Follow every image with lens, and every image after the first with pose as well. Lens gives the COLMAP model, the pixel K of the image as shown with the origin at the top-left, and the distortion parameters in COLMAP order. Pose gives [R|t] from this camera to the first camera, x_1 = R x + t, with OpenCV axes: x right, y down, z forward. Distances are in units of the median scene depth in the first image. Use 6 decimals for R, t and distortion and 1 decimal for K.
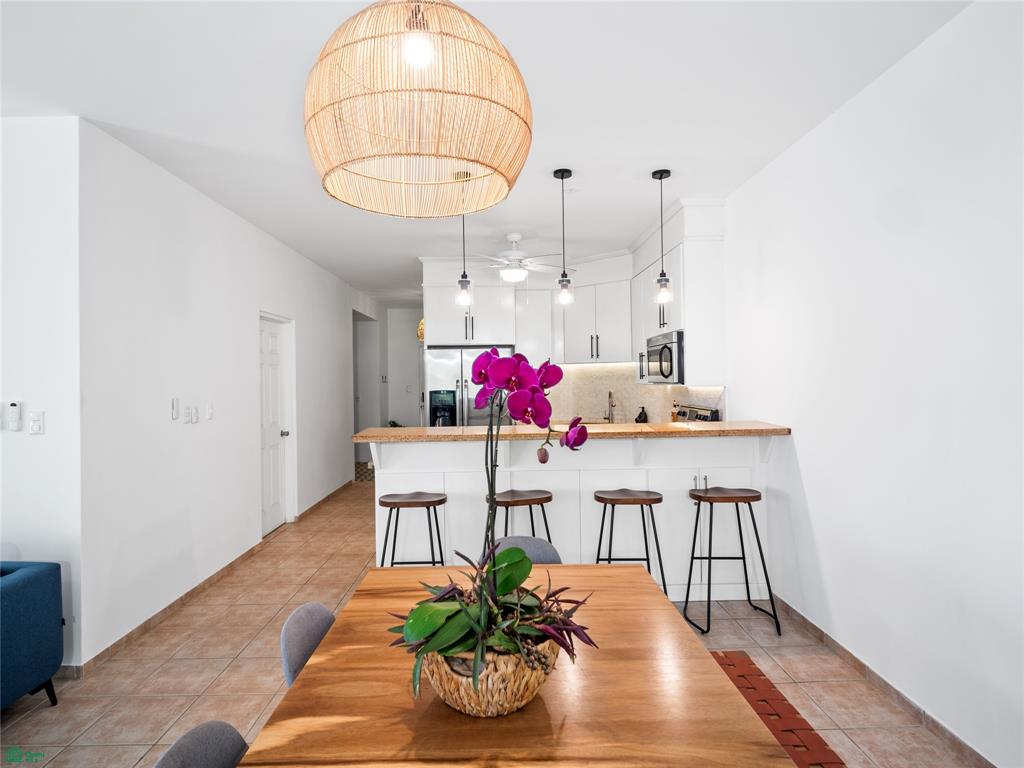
lens RADIAL K [[558.9, 0, 495.6], [0, 558.9, 374.2], [0, 0, 1]] dist [0.003449, -0.006600]
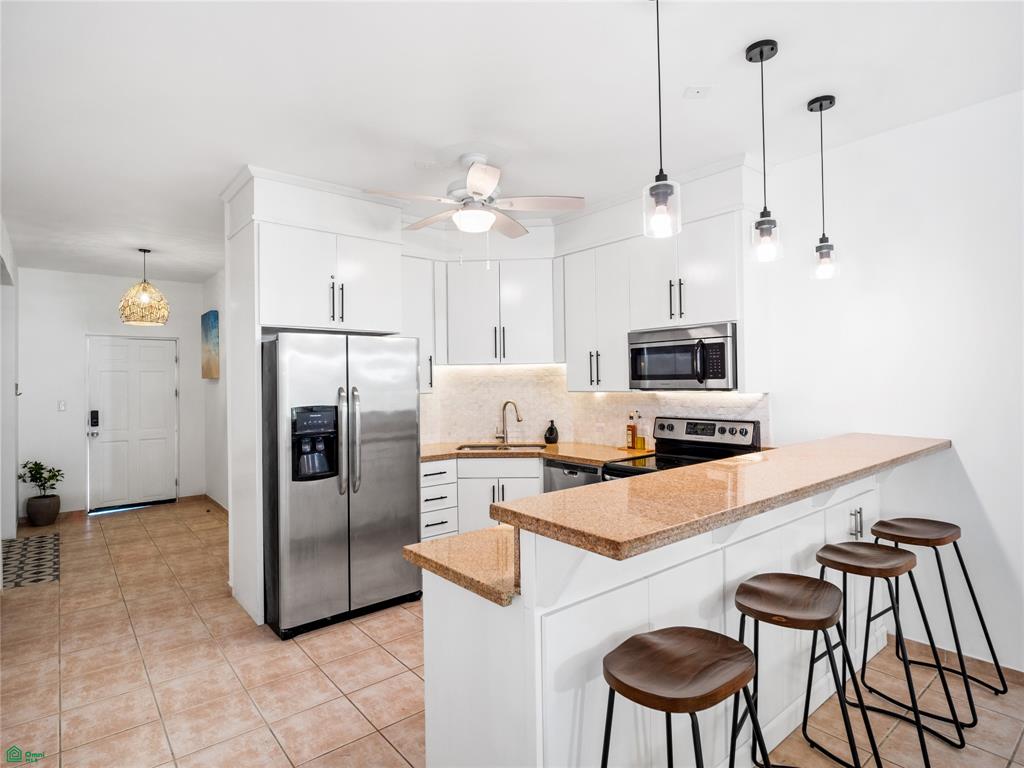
lens RADIAL K [[558.9, 0, 507.6], [0, 558.9, 374.4], [0, 0, 1]] dist [0.003449, -0.006600]
pose [[0.775647, 0.009573, 0.631094, -0.335630], [-0.000129, 0.999887, -0.015009, 0.006028], [-0.631166, 0.011560, 0.775561, 0.484846]]
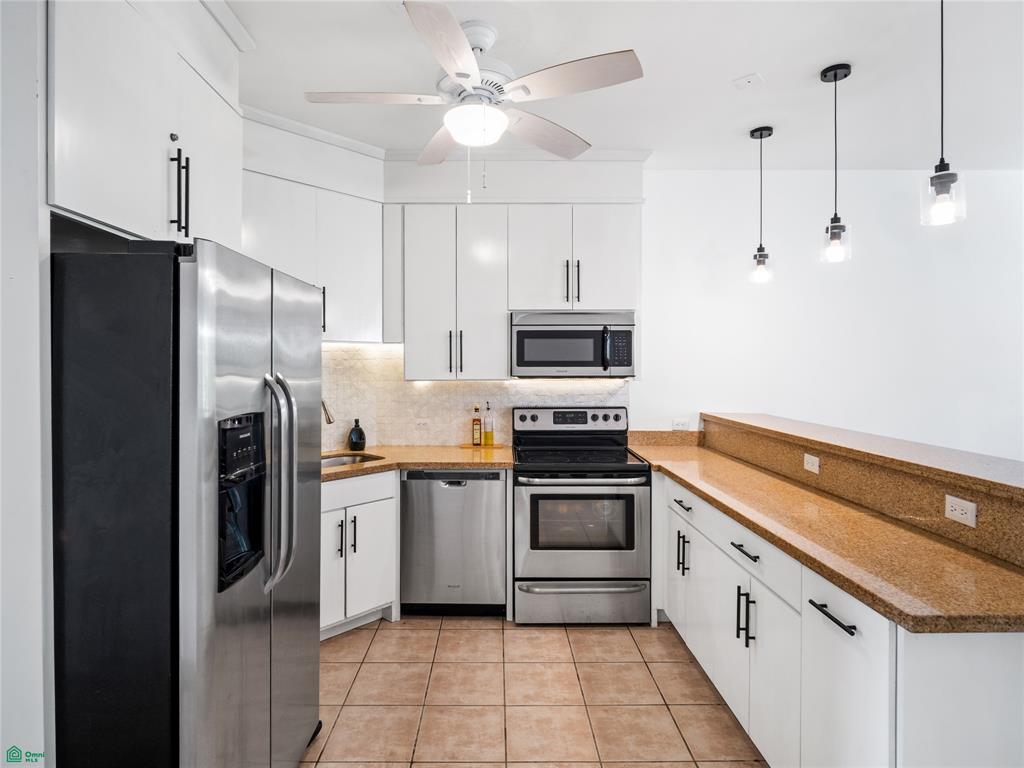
lens RADIAL K [[558.9, 0, 505.4], [0, 558.9, 374.0], [0, 0, 1]] dist [0.003449, -0.006600]
pose [[-0.004624, -0.004283, 0.999980, -0.390810], [-0.004088, 0.999983, 0.004265, 0.008004], [-0.999981, -0.004069, -0.004642, 0.973660]]
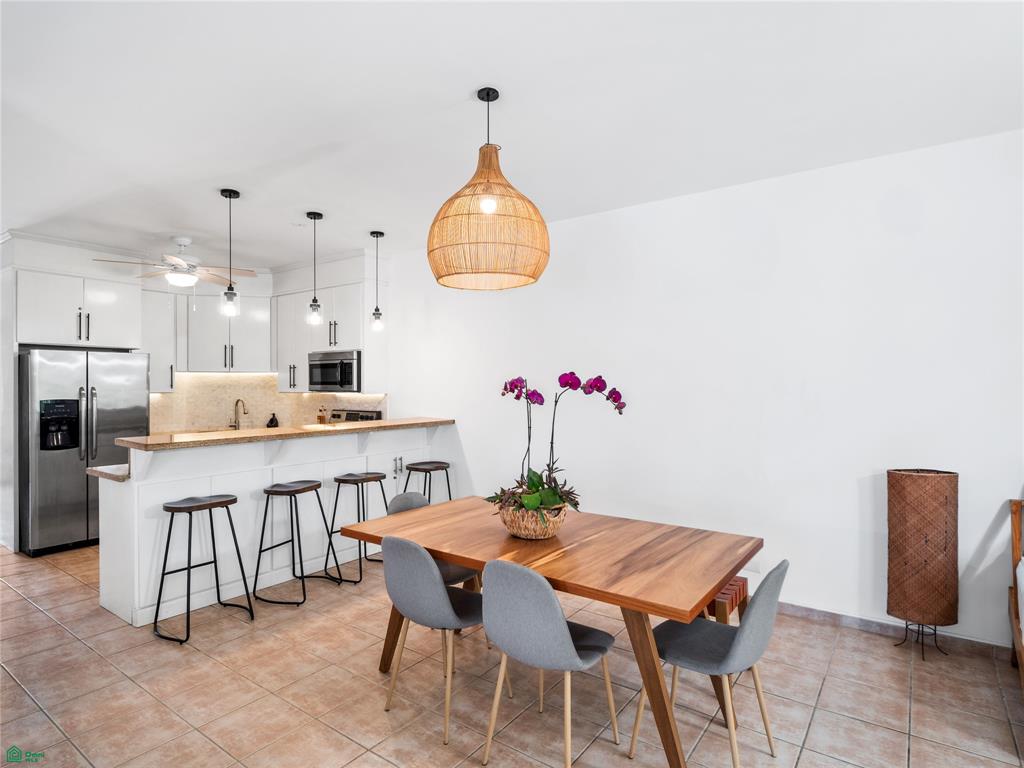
lens RADIAL K [[558.9, 0, 503.3], [0, 558.9, 387.5], [0, 0, 1]] dist [0.003449, -0.006600]
pose [[0.591130, 0.008445, 0.806532, -0.416659], [-0.012467, 0.999921, -0.001332, 0.004029], [-0.806480, -0.009268, 0.591189, -0.023378]]
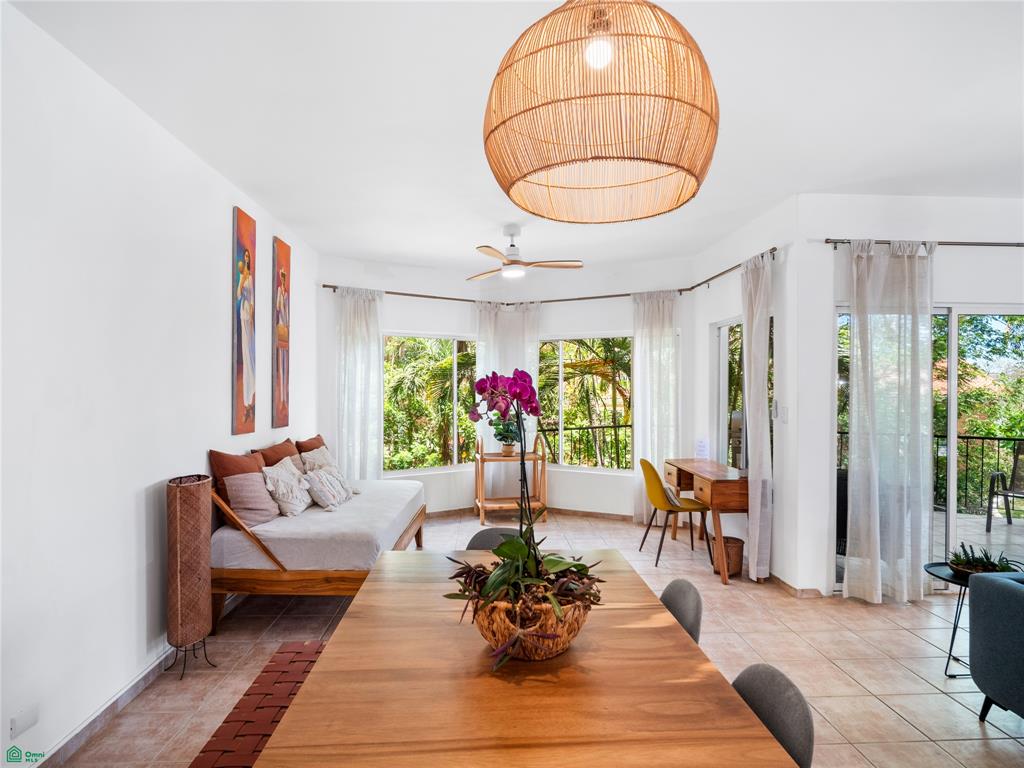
lens RADIAL K [[558.9, 0, 506.2], [0, 558.9, 395.0], [0, 0, 1]] dist [0.003449, -0.006600]
pose [[-0.998428, 0.013779, -0.054323, 0.018402], [0.013385, 0.999881, 0.007614, 0.001986], [0.054421, 0.006875, -0.998494, 0.524085]]
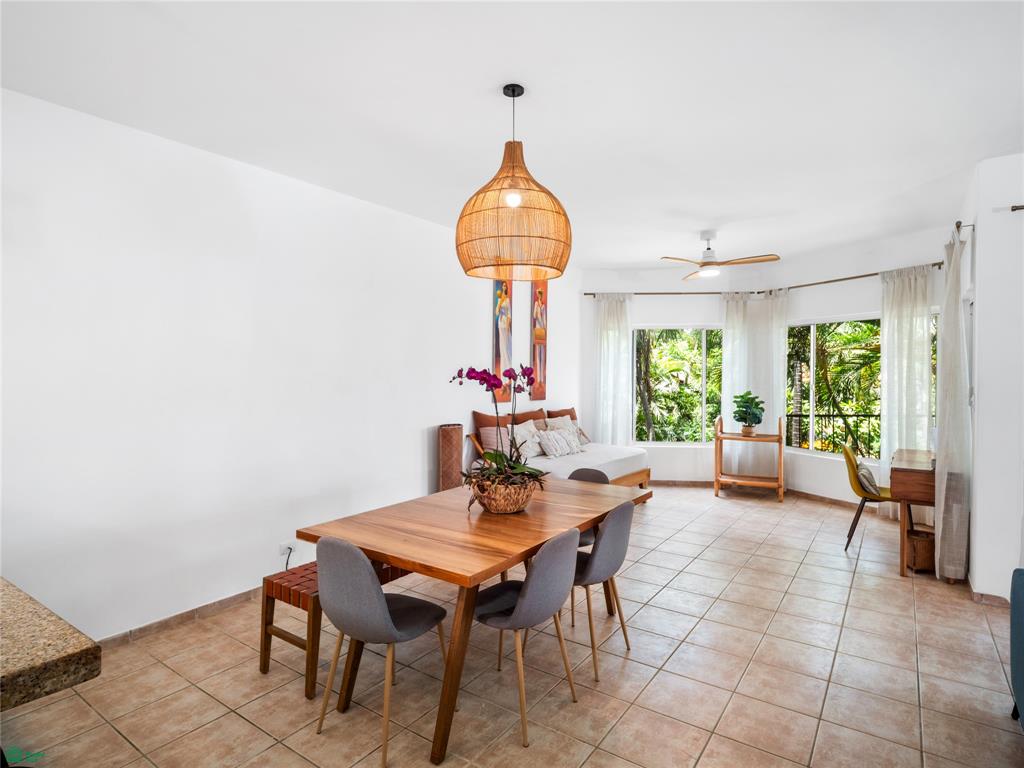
lens RADIAL K [[558.9, 0, 513.3], [0, 558.9, 383.4], [0, 0, 1]] dist [0.003449, -0.006600]
pose [[-0.826121, 0.000860, 0.563491, -0.316604], [0.007499, 0.999927, 0.009468, 0.004773], [-0.563442, 0.012048, -0.826068, 0.679812]]
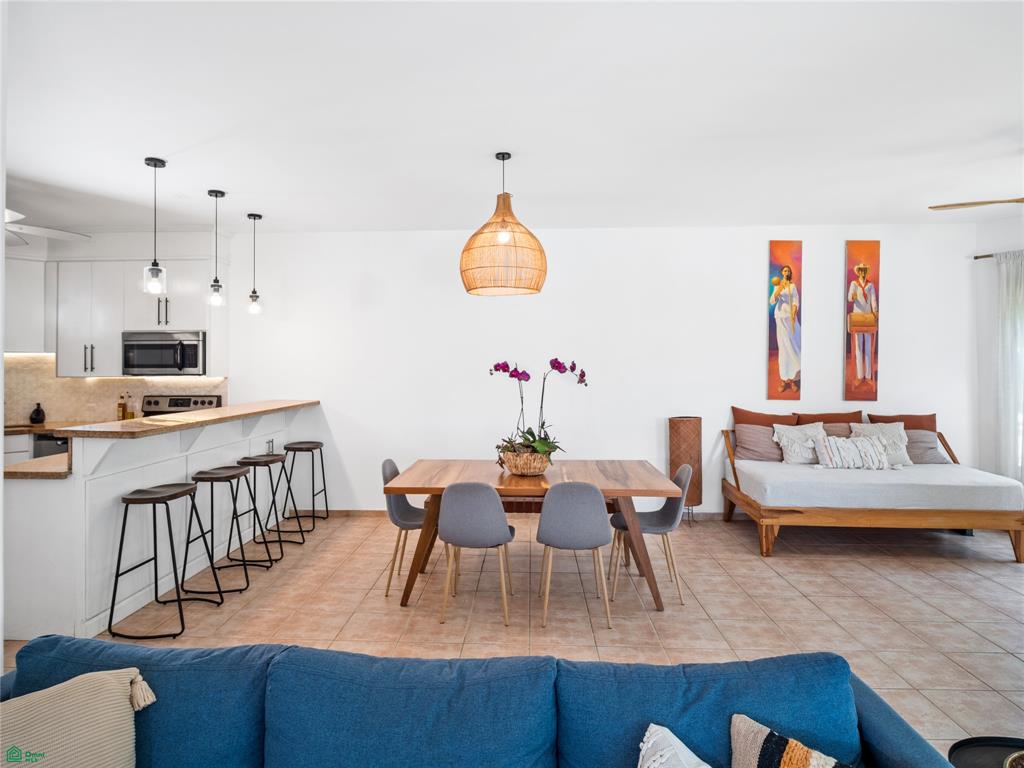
lens RADIAL K [[558.9, 0, 501.3], [0, 558.9, 364.2], [0, 0, 1]] dist [0.003449, -0.006600]
pose [[0.049905, 0.019735, 0.998559, -0.694398], [-0.005463, 0.999795, -0.019486, 0.011288], [-0.998739, -0.004483, 0.050003, 0.241092]]
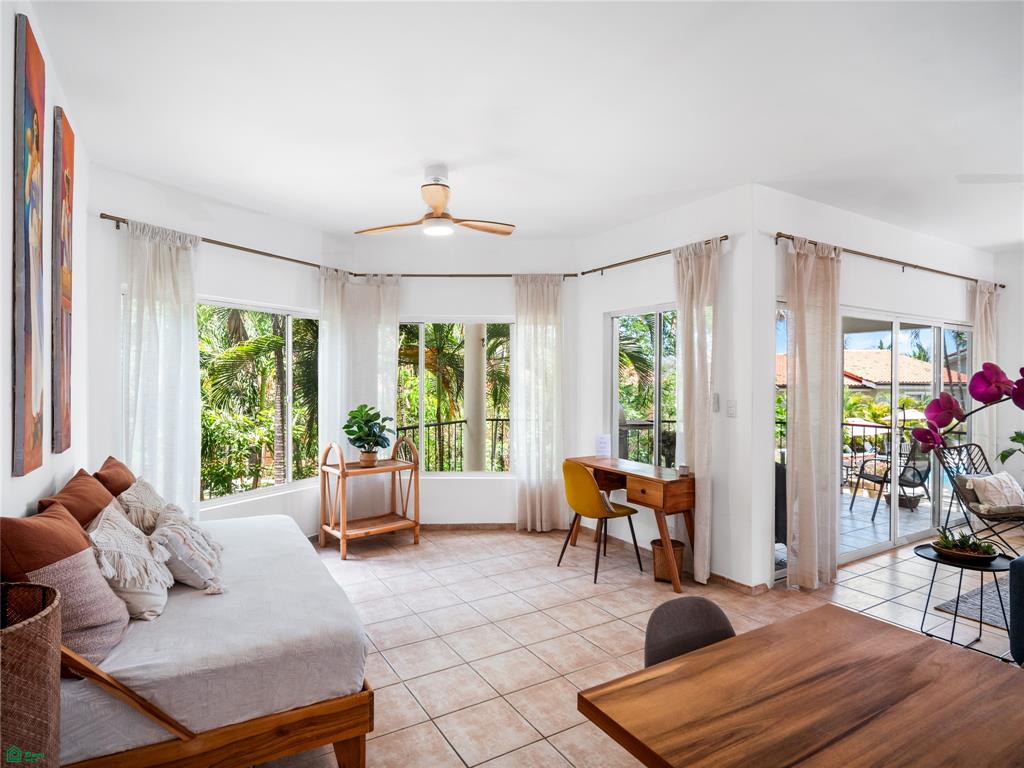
lens RADIAL K [[558.9, 0, 504.8], [0, 558.9, 383.3], [0, 0, 1]] dist [0.003449, -0.006600]
pose [[-0.851653, 0.014908, -0.523895, 0.240959], [0.011940, 0.999888, 0.009043, -0.003881], [0.523971, 0.001446, -0.851735, 0.261515]]
